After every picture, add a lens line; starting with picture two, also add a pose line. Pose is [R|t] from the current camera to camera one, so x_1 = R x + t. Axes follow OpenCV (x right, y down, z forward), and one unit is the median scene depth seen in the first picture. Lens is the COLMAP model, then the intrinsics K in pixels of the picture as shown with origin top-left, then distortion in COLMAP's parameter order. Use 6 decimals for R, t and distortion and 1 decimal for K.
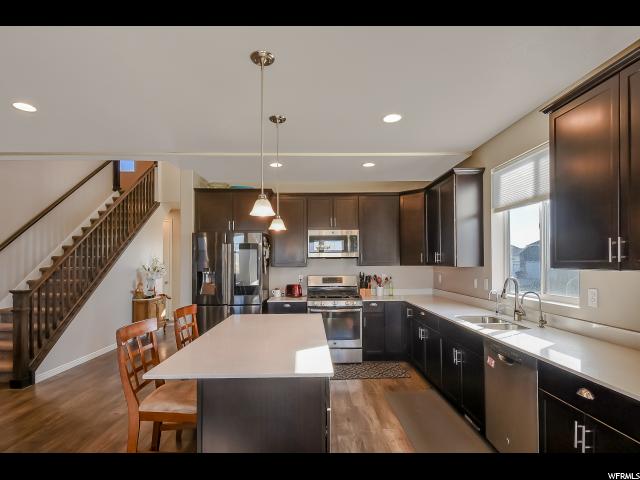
lens RADIAL K [[297.0, 0, 308.4], [0, 297.0, 258.1], [0, 0, 1]] dist [-0.010696, -0.002886]
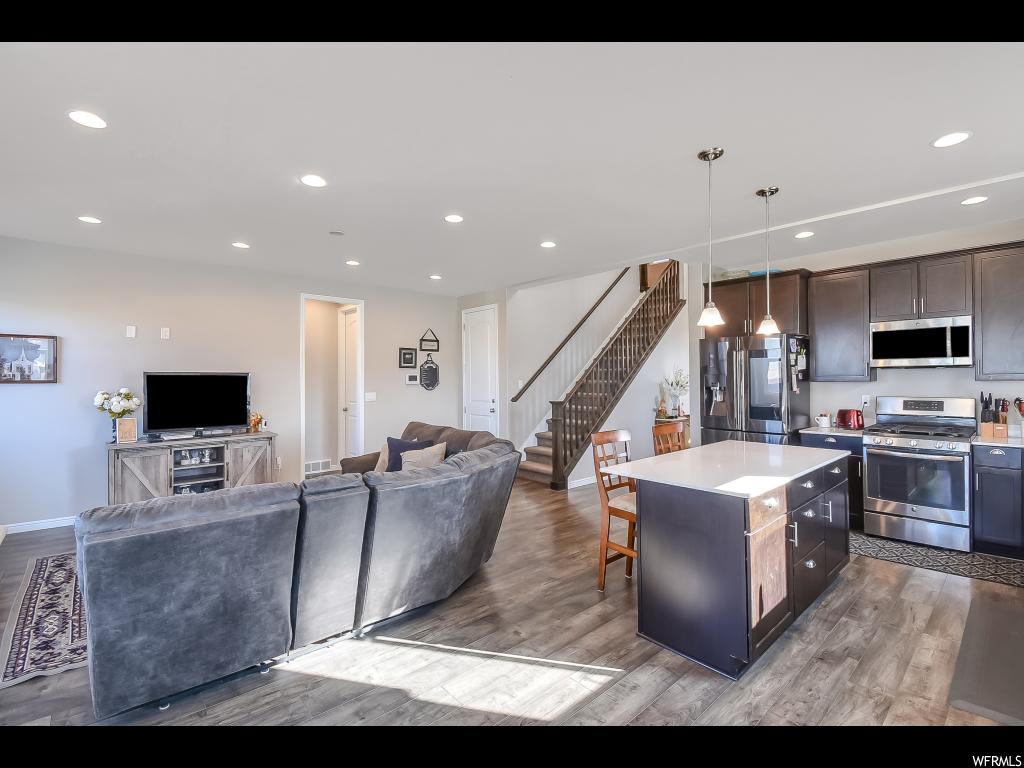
lens RADIAL K [[481.8, 0, 512.3], [0, 481.8, 377.9], [0, 0, 1]] dist [-0.038771, -0.002444]
pose [[0.602239, 0.001321, -0.798315, 0.327102], [0.017538, 0.999735, 0.014885, -0.007235], [0.798123, -0.022965, 0.602056, -0.197418]]
